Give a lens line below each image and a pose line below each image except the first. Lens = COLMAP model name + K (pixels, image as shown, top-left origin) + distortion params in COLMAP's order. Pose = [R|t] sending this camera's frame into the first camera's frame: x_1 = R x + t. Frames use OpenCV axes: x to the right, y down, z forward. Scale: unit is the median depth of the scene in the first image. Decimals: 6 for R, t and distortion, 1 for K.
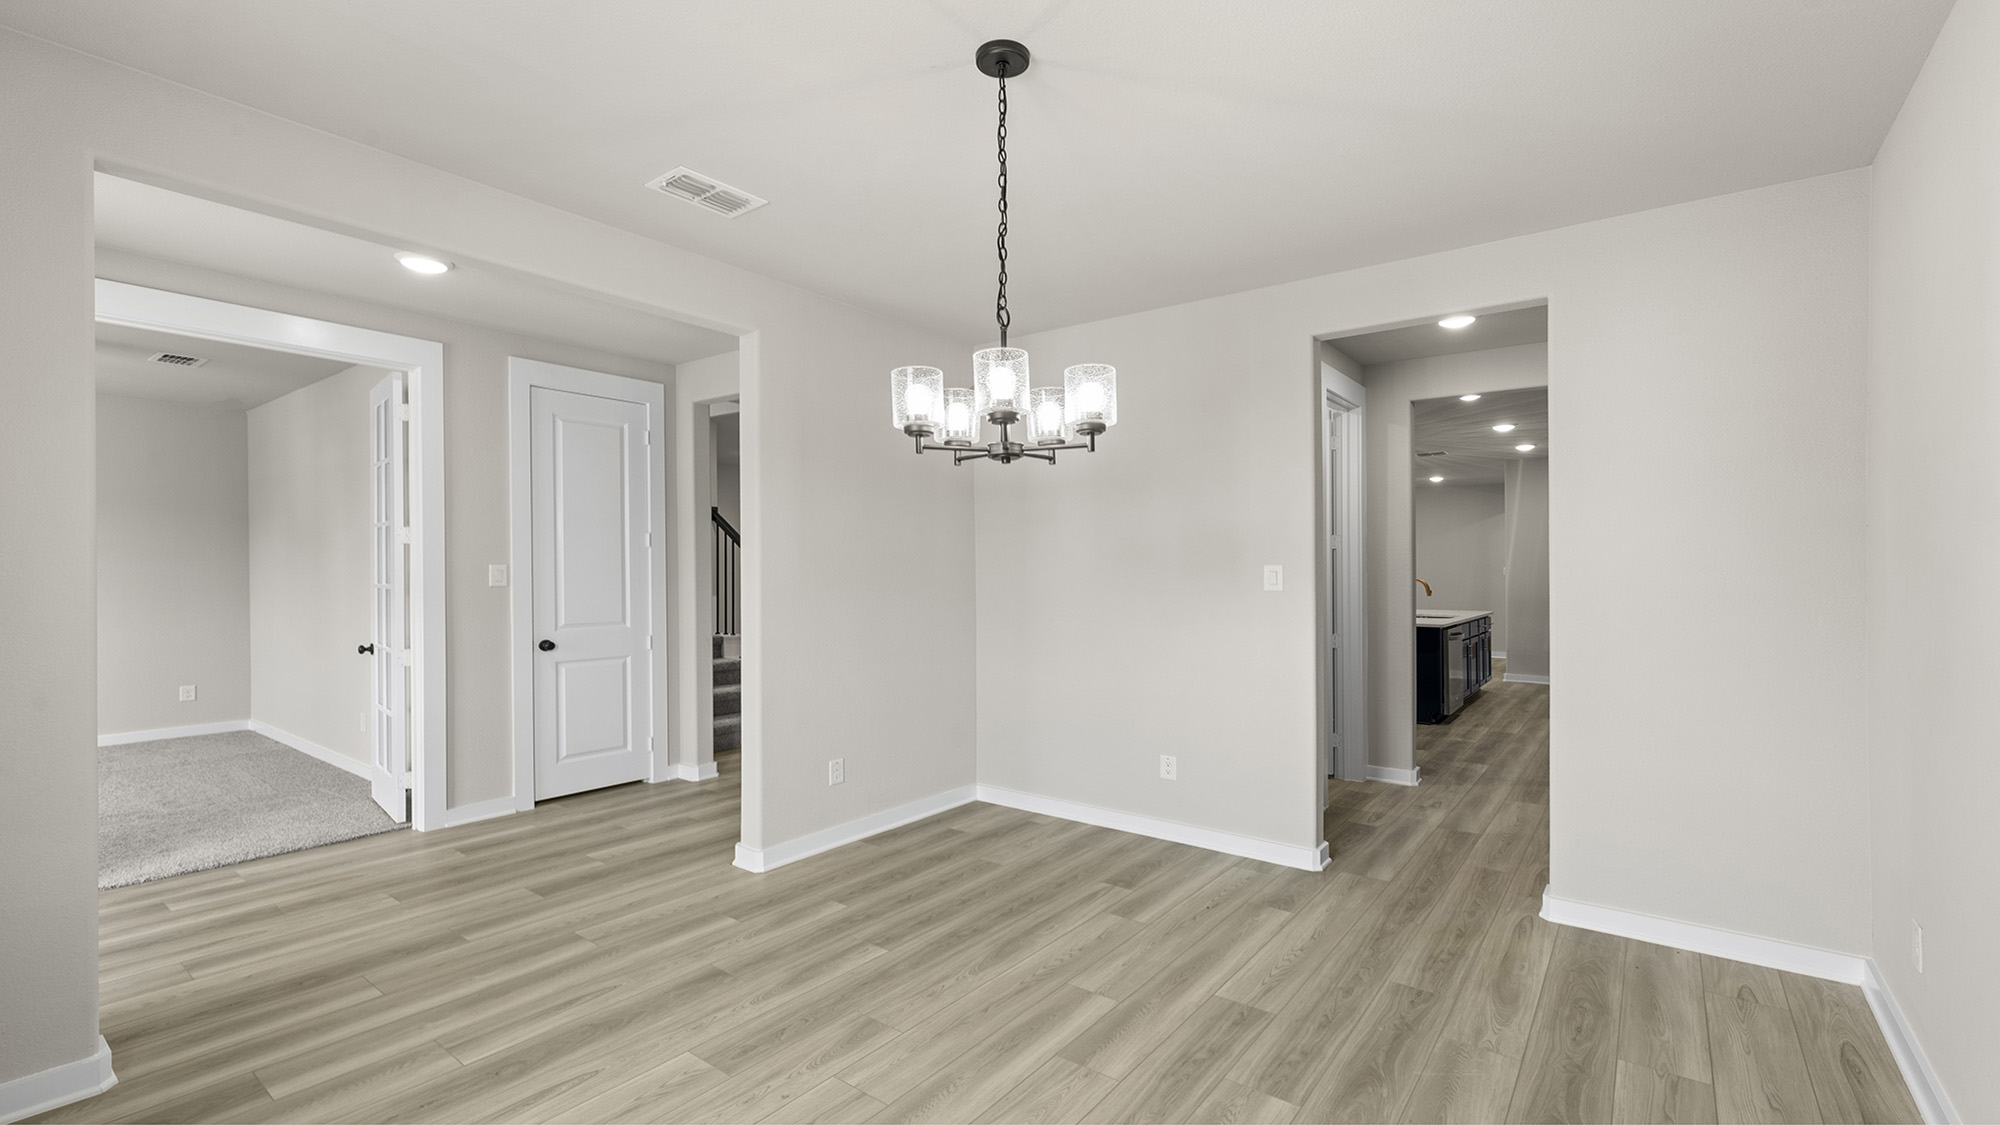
lens RADIAL K [[865.3, 0, 999.0], [0, 865.3, 563.3], [0, 0, 1]] dist [0.003023, 0.000887]
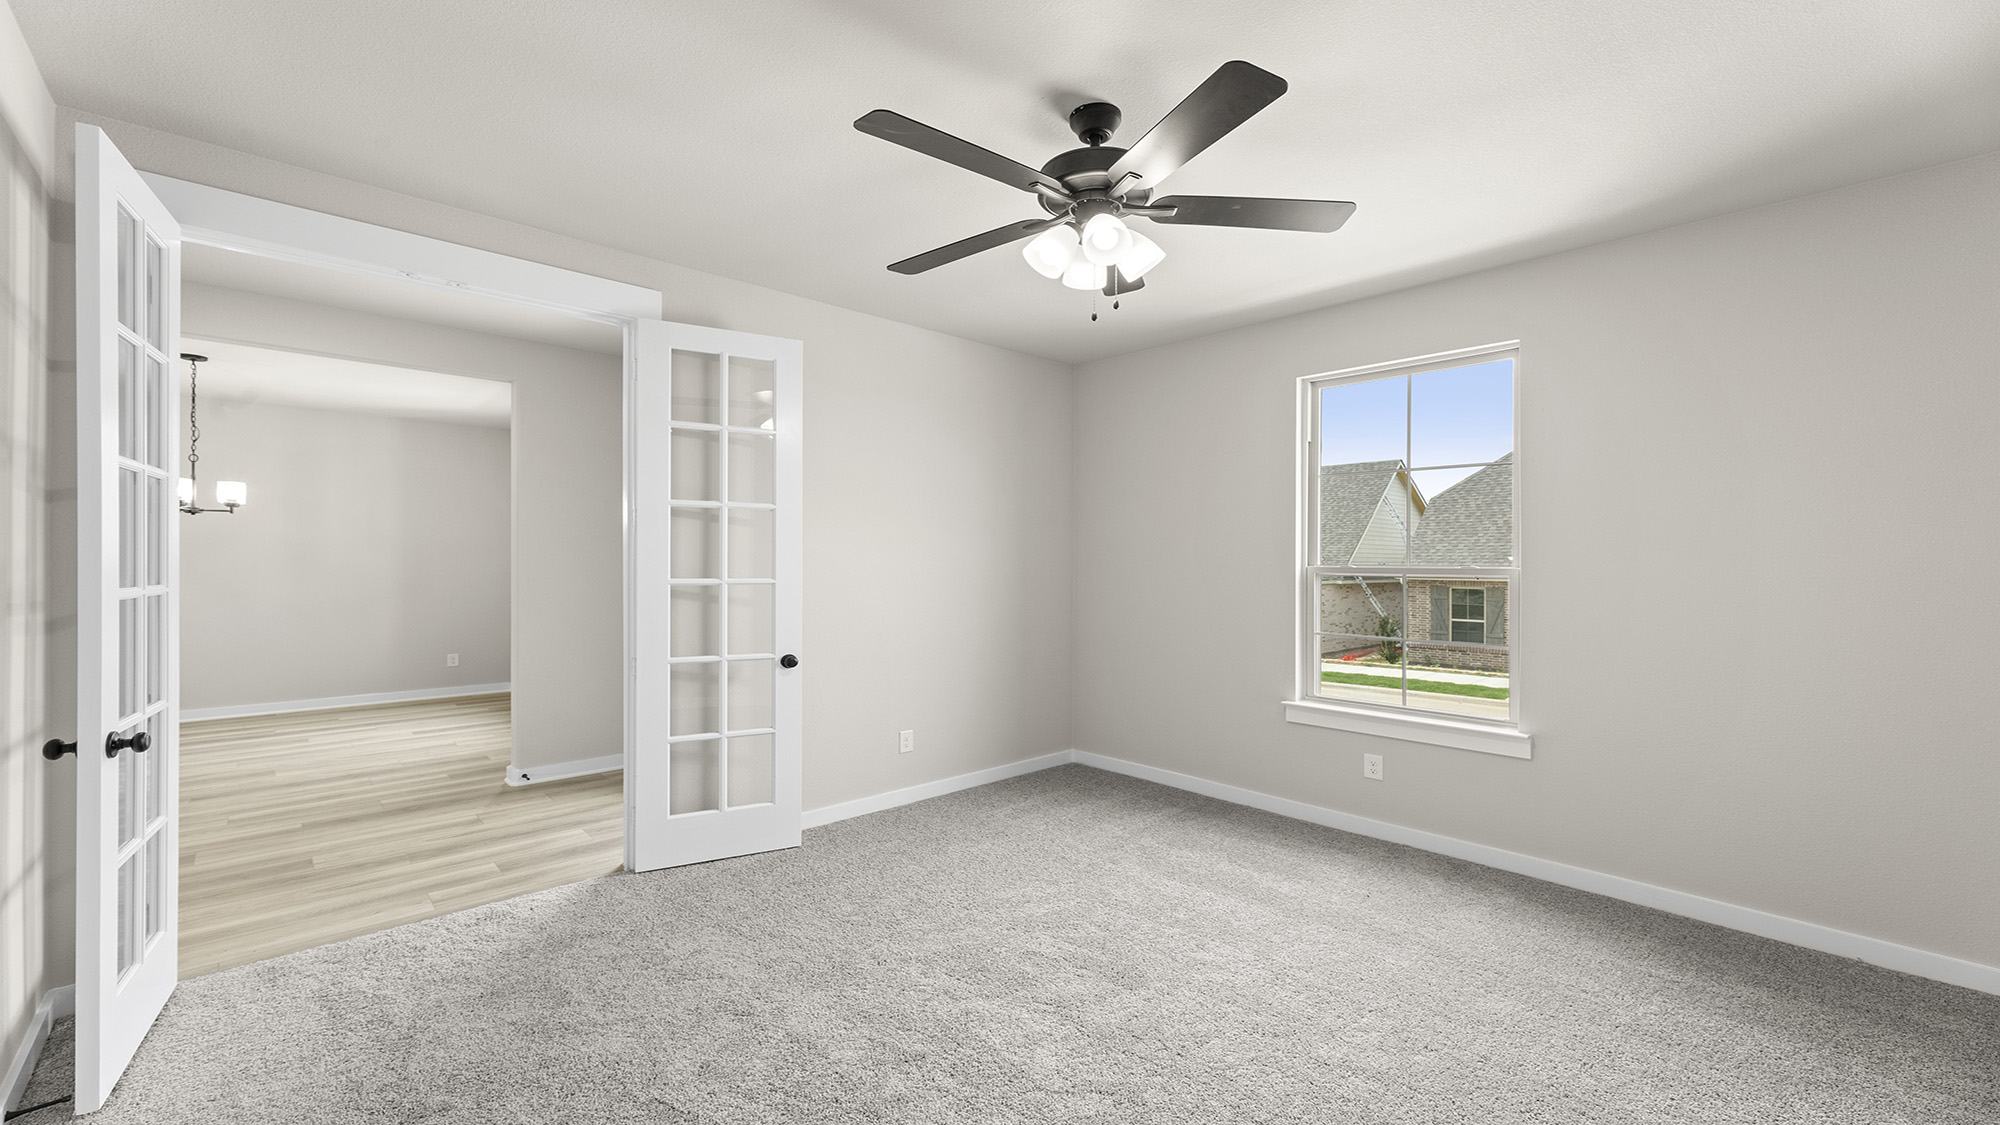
lens RADIAL K [[806.6, 0, 1004.9], [0, 806.6, 569.3], [0, 0, 1]] dist [0.005151, -0.000659]
pose [[-0.986300, -0.000566, 0.164963, -1.747478], [-0.000550, 1.000000, 0.000144, 0.026473], [-0.164963, 0.000051, -0.986300, 1.891032]]
